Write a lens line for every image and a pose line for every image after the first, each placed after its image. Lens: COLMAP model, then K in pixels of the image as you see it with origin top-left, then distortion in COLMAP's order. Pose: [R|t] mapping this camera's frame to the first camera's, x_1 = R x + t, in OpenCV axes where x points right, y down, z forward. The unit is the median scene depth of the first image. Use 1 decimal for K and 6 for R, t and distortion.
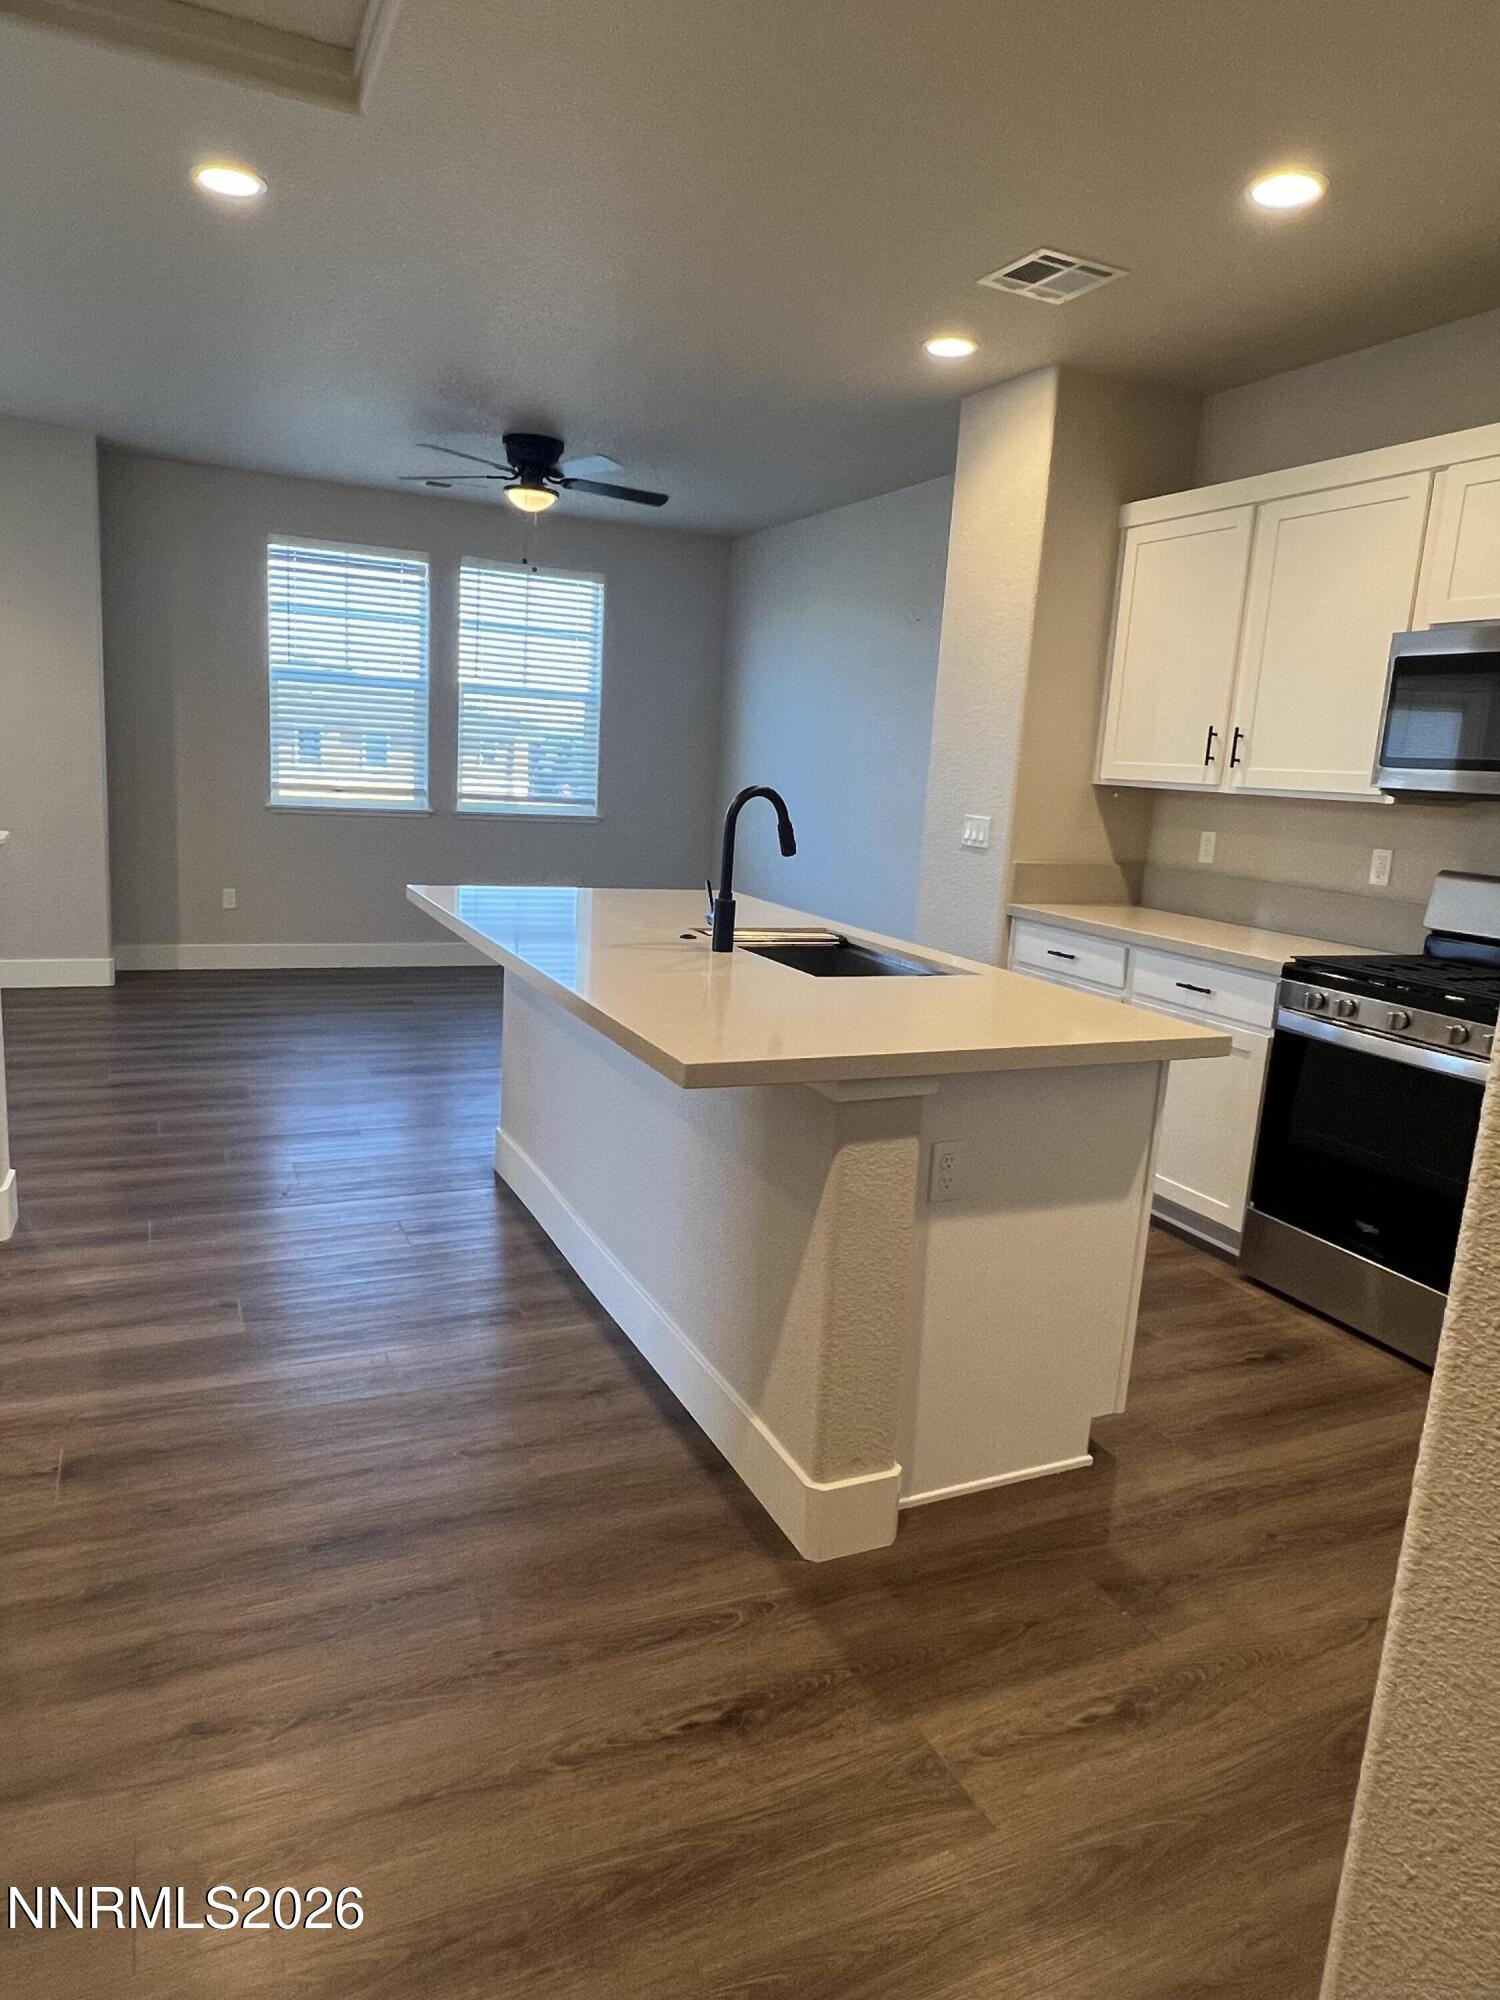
lens RADIAL K [[1248.9, 0, 736.6], [0, 1248.9, 998.6], [0, 0, 1]] dist [-0.000887, -0.004107]
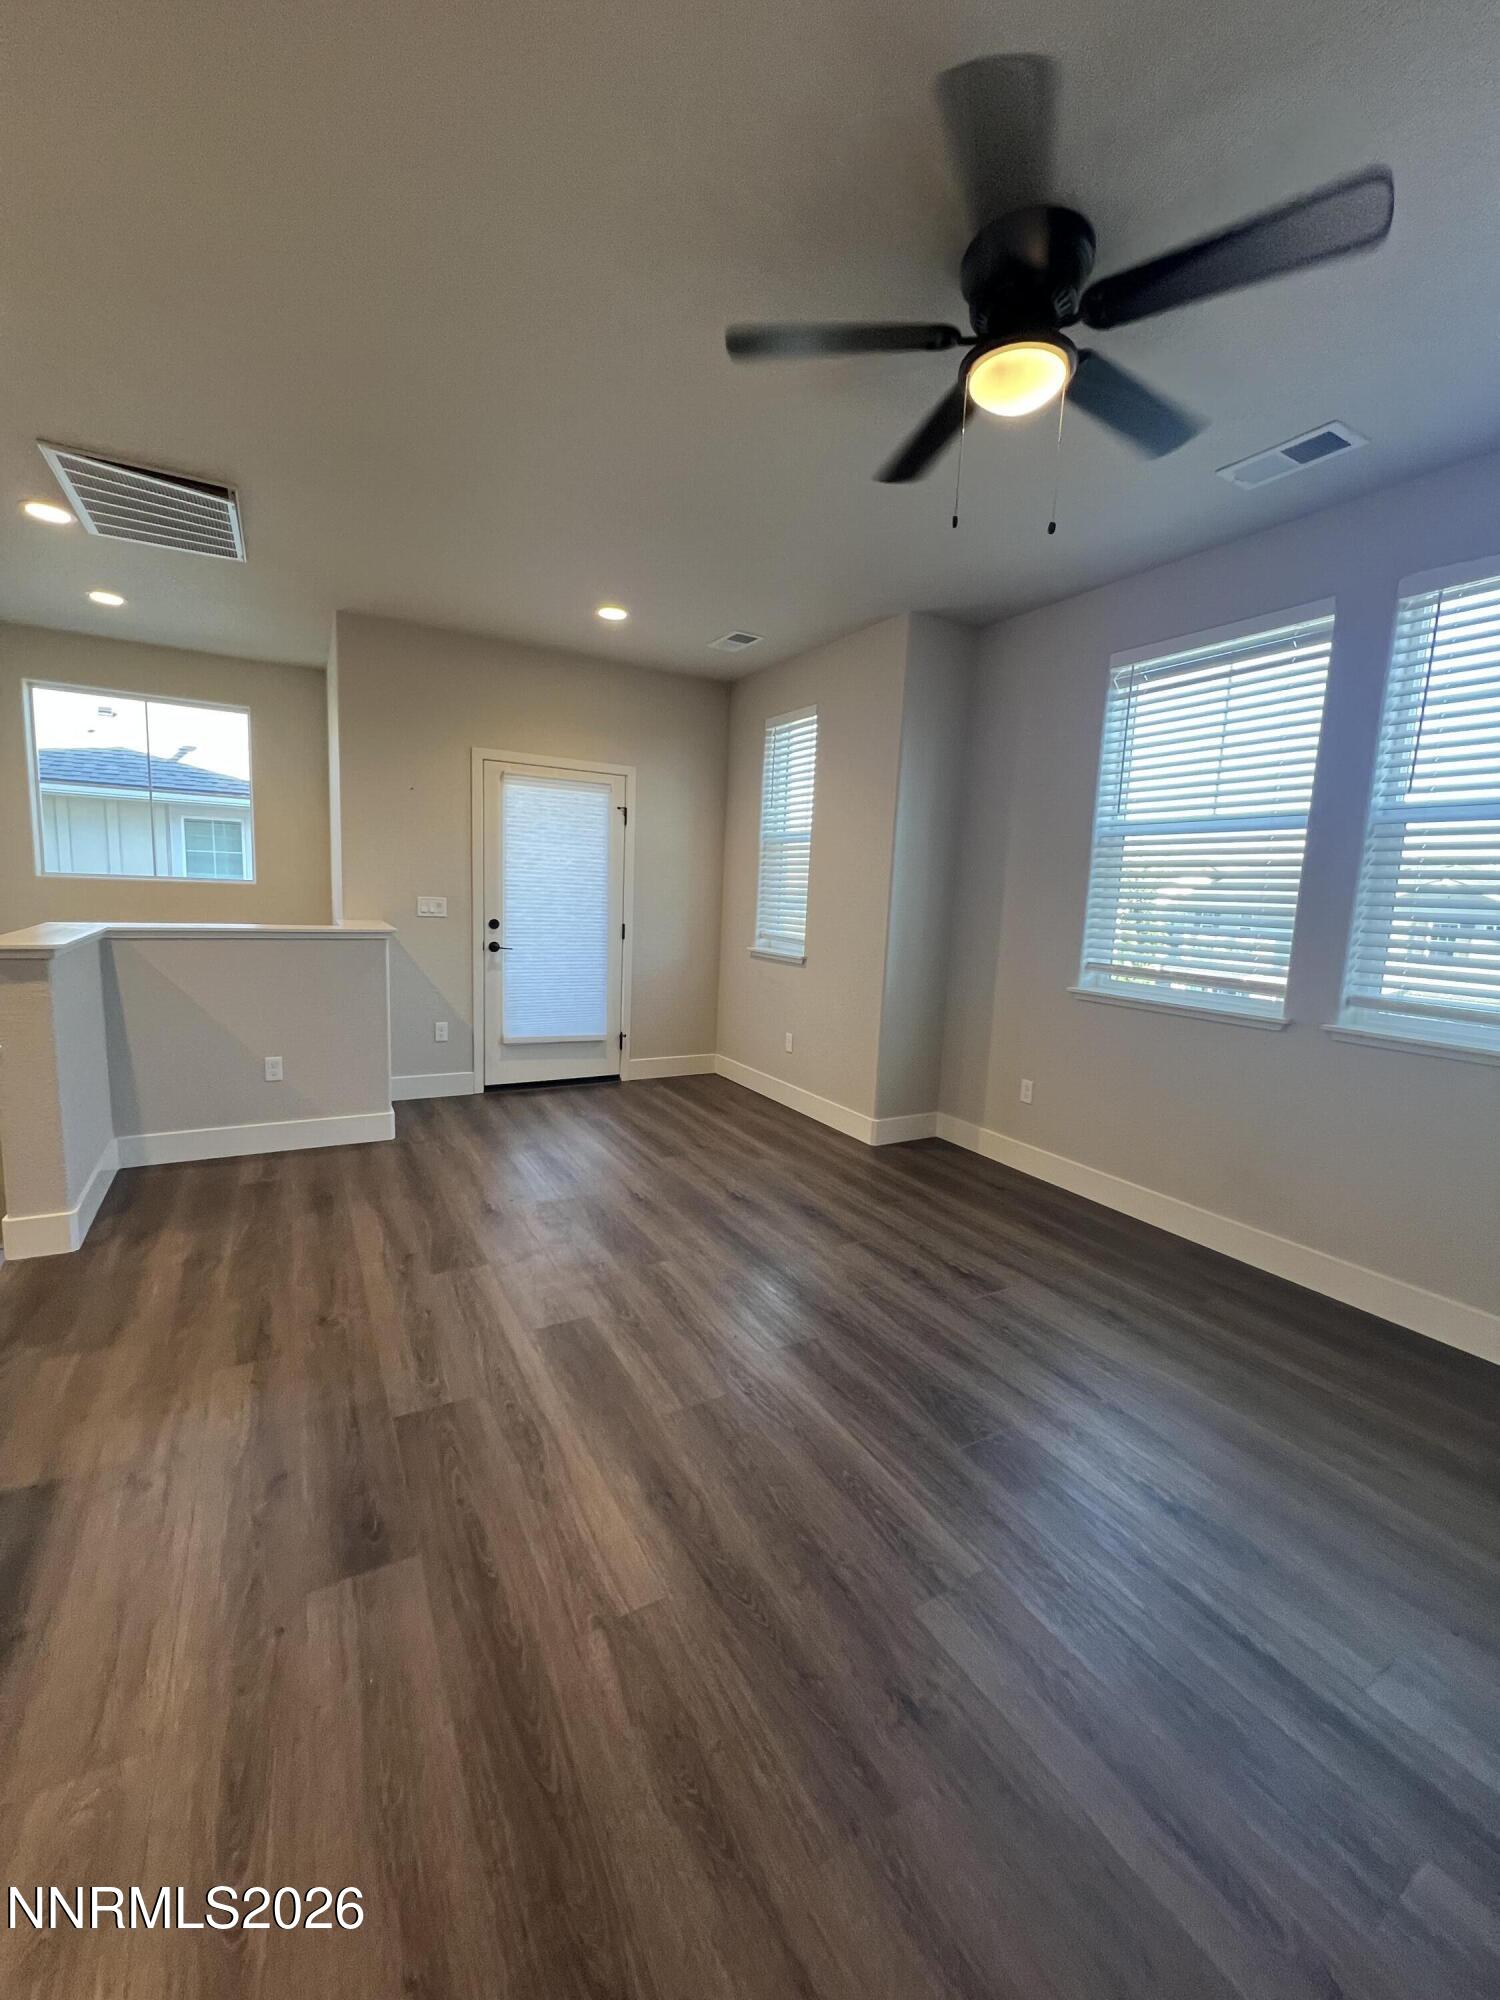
lens RADIAL K [[798.2, 0, 748.2], [0, 798.2, 1000.2], [0, 0, 1]] dist [-0.002228, -0.000054]
pose [[0.090166, 0.078911, -0.992796, 0.264169], [-0.224197, 0.972878, 0.056966, -0.278737], [0.970364, 0.217445, 0.105412, 1.585015]]
